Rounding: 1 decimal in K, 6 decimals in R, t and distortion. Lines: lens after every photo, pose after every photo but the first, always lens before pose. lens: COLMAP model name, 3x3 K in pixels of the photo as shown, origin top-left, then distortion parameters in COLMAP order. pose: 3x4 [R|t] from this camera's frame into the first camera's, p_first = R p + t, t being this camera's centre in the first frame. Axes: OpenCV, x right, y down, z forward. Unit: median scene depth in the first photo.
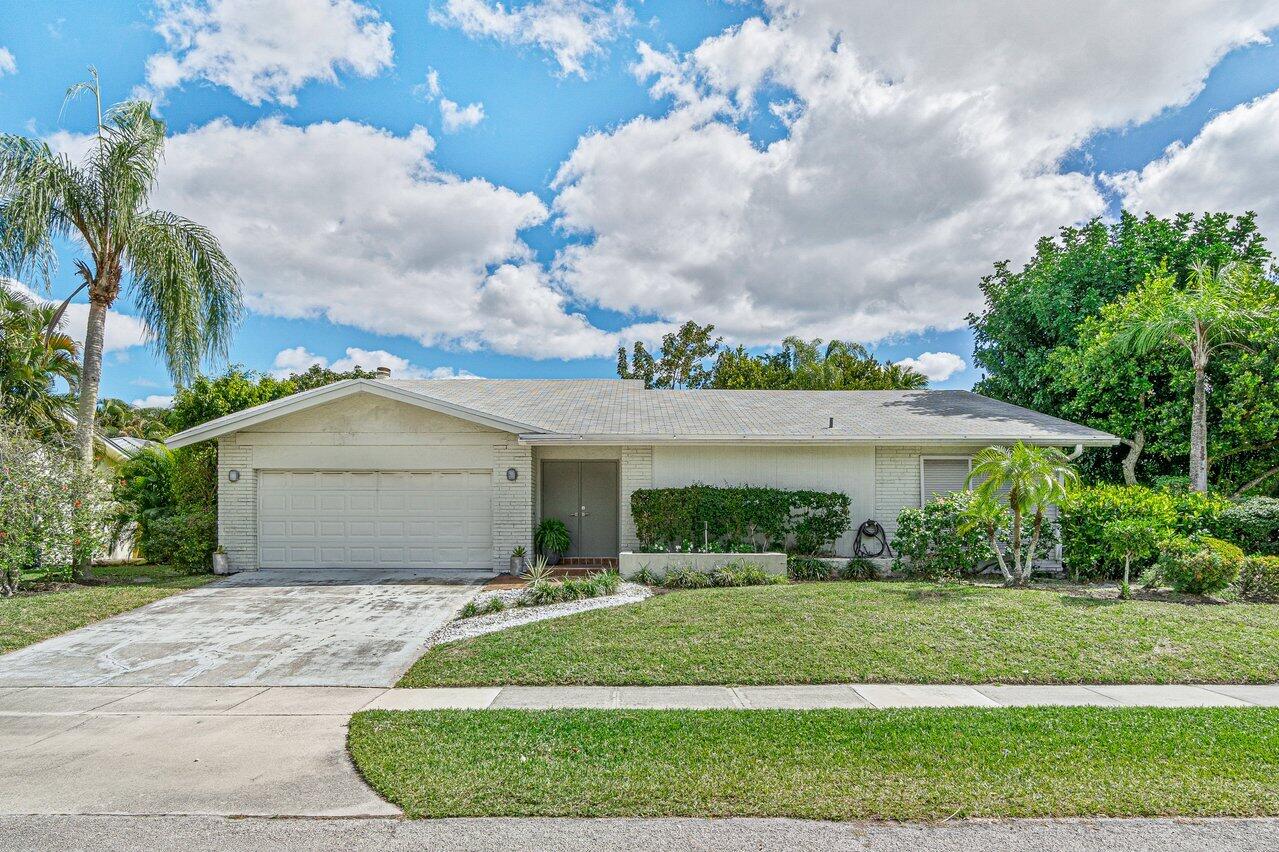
lens RADIAL K [[522.7, 0, 639.5], [0, 522.7, 418.5], [0, 0, 1]] dist [-0.001378, -0.000261]
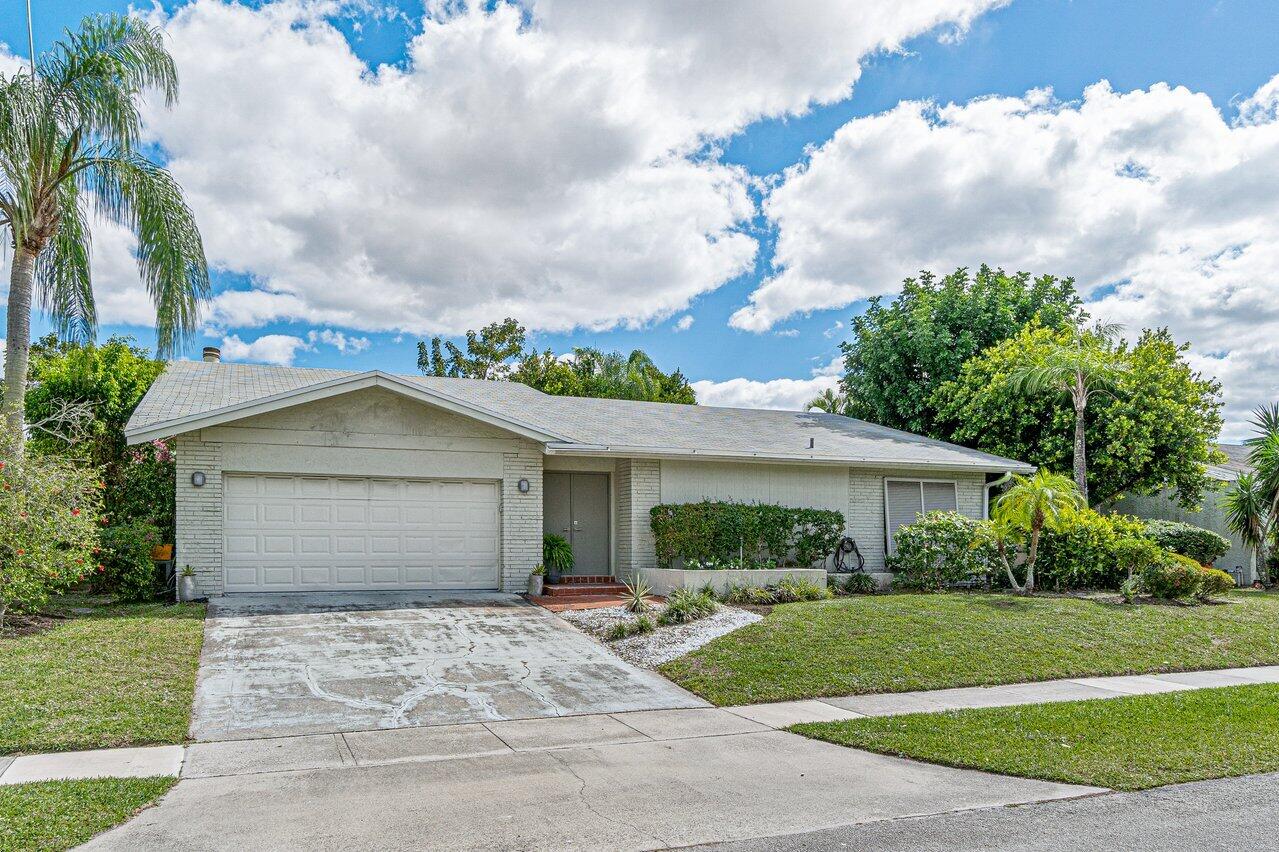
lens RADIAL K [[555.5, 0, 631.3], [0, 555.5, 418.5], [0, 0, 1]] dist [-0.001019, -0.000114]
pose [[0.972721, 0.052702, 0.225914, -0.286209], [-0.049053, 0.998560, -0.021738, 0.001260], [-0.226734, 0.010063, 0.973905, 0.004117]]
